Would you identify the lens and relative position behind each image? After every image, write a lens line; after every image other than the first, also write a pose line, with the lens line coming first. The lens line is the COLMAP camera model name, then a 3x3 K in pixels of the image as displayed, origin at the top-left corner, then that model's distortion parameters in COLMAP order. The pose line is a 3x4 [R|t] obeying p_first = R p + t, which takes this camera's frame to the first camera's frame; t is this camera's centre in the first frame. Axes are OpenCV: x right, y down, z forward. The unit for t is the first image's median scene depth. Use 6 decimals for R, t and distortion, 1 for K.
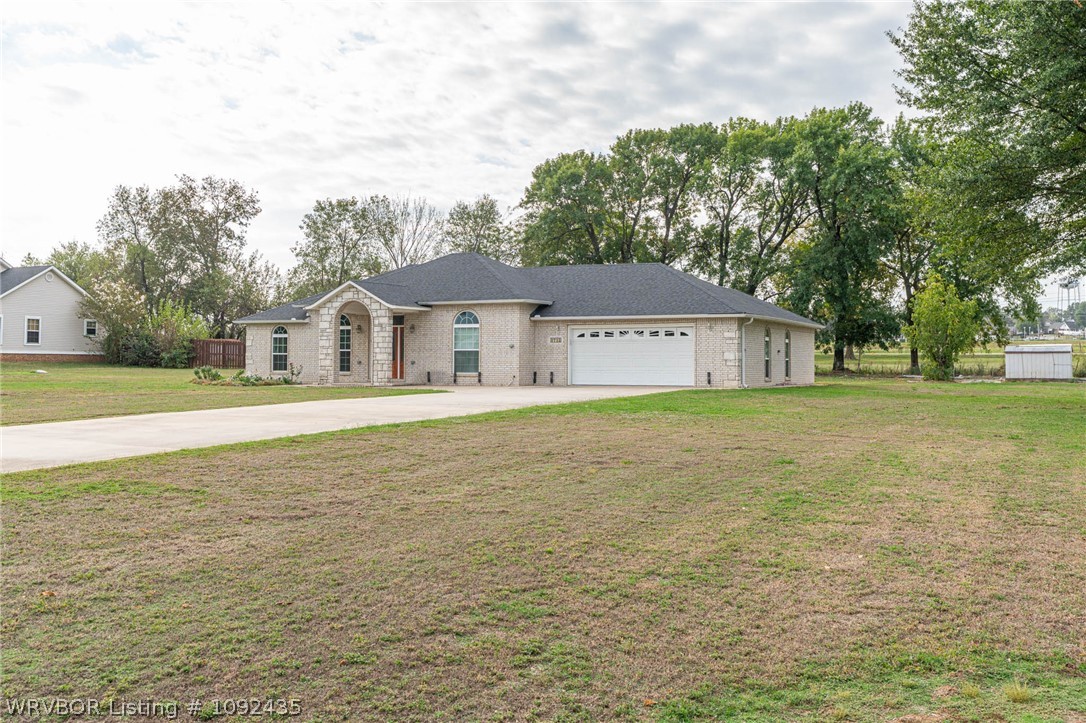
lens RADIAL K [[1034.8, 0, 548.4], [0, 1034.8, 333.7], [0, 0, 1]] dist [-0.018586, 0.000000]
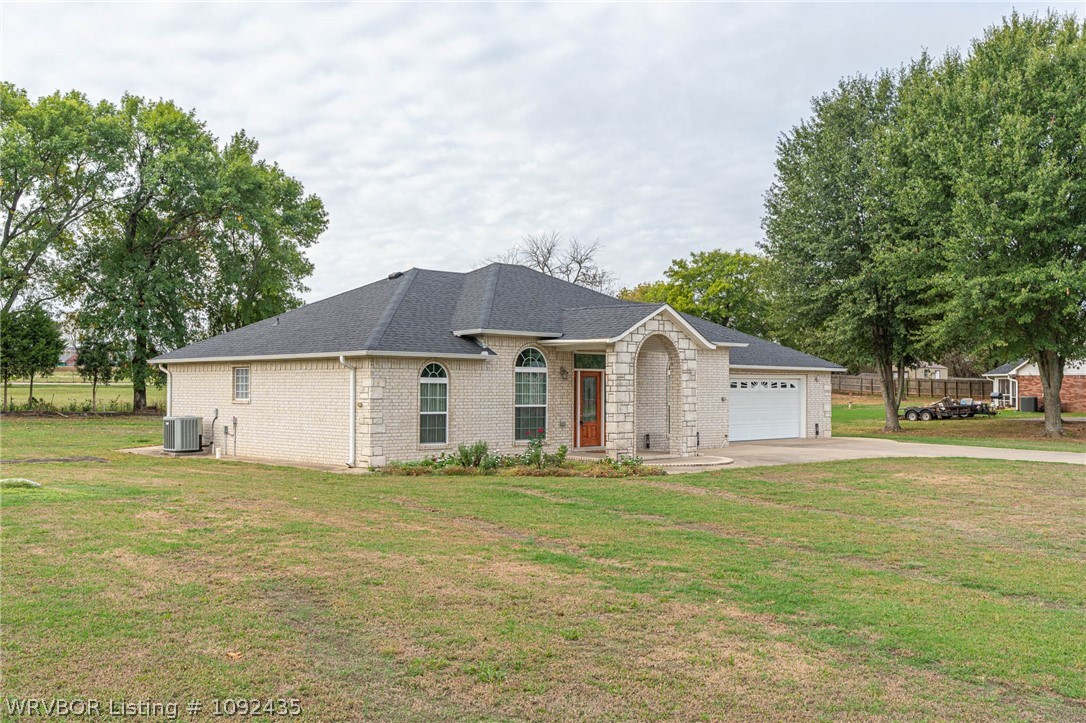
lens RADIAL K [[1027.0, 0, 528.5], [0, 1027.0, 337.2], [0, 0, 1]] dist [0.036763, 0.000000]
pose [[0.355136, 0.044677, 0.933746, -0.836987], [-0.028236, 0.998914, -0.037056, -0.002471], [-0.934388, -0.013205, 0.356012, 0.829241]]
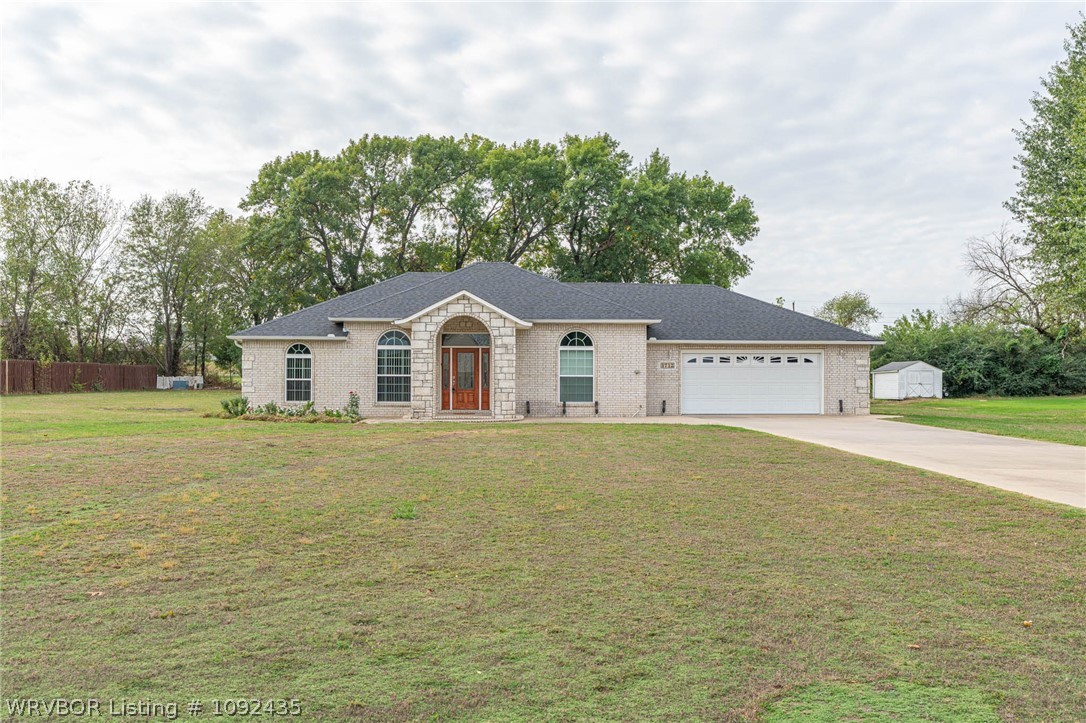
lens RADIAL K [[1027.0, 0, 541.9], [0, 1027.0, 375.4], [0, 0, 1]] dist [0.036763, 0.000000]
pose [[0.877822, 0.002999, 0.478978, -0.516509], [-0.013035, 0.999760, 0.017629, 0.000389], [-0.478810, -0.021718, 0.877650, 0.254562]]
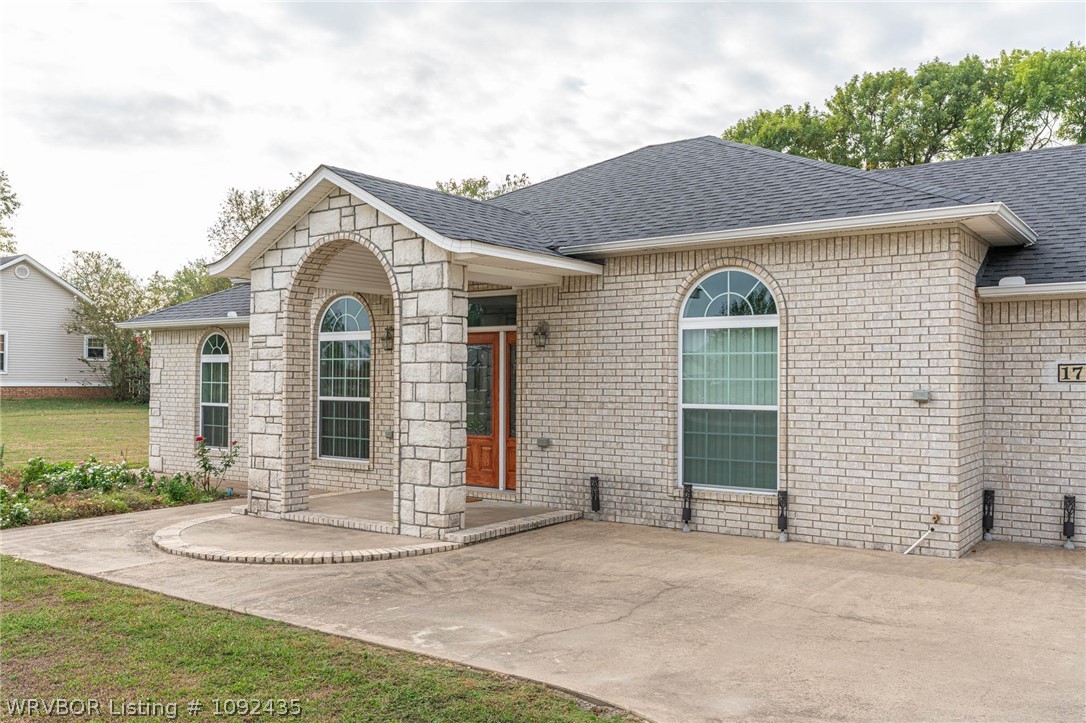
lens RADIAL K [[915.1, 0, 537.6], [0, 915.1, 365.5], [0, 0, 1]] dist [0.004491, 0.001692]
pose [[0.987037, -0.001250, -0.160489, -0.089987], [0.002903, 0.999945, 0.010065, 0.001549], [0.160468, -0.010401, 0.986986, 0.741161]]
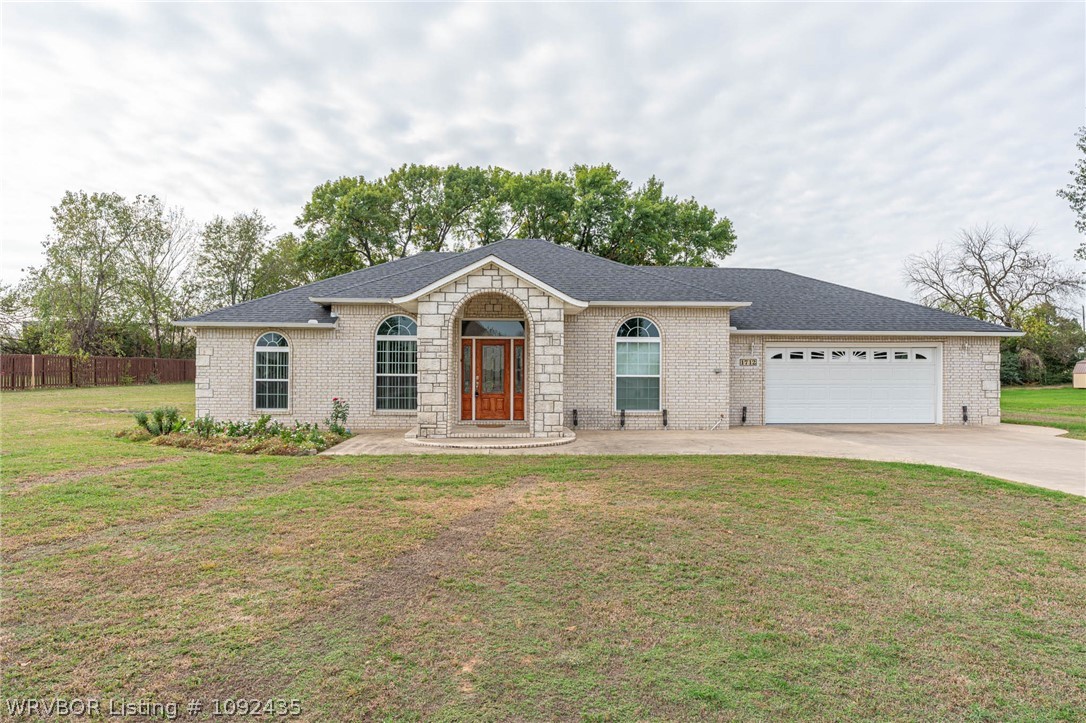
lens RADIAL K [[704.7, 0, 543.8], [0, 704.7, 369.6], [0, 0, 1]] dist [0.006496, 0.004881]
pose [[0.875103, 0.002876, 0.483928, -0.349971], [-0.015147, 0.999655, 0.021450, 0.002772], [-0.483700, -0.026101, 0.874845, 0.630613]]
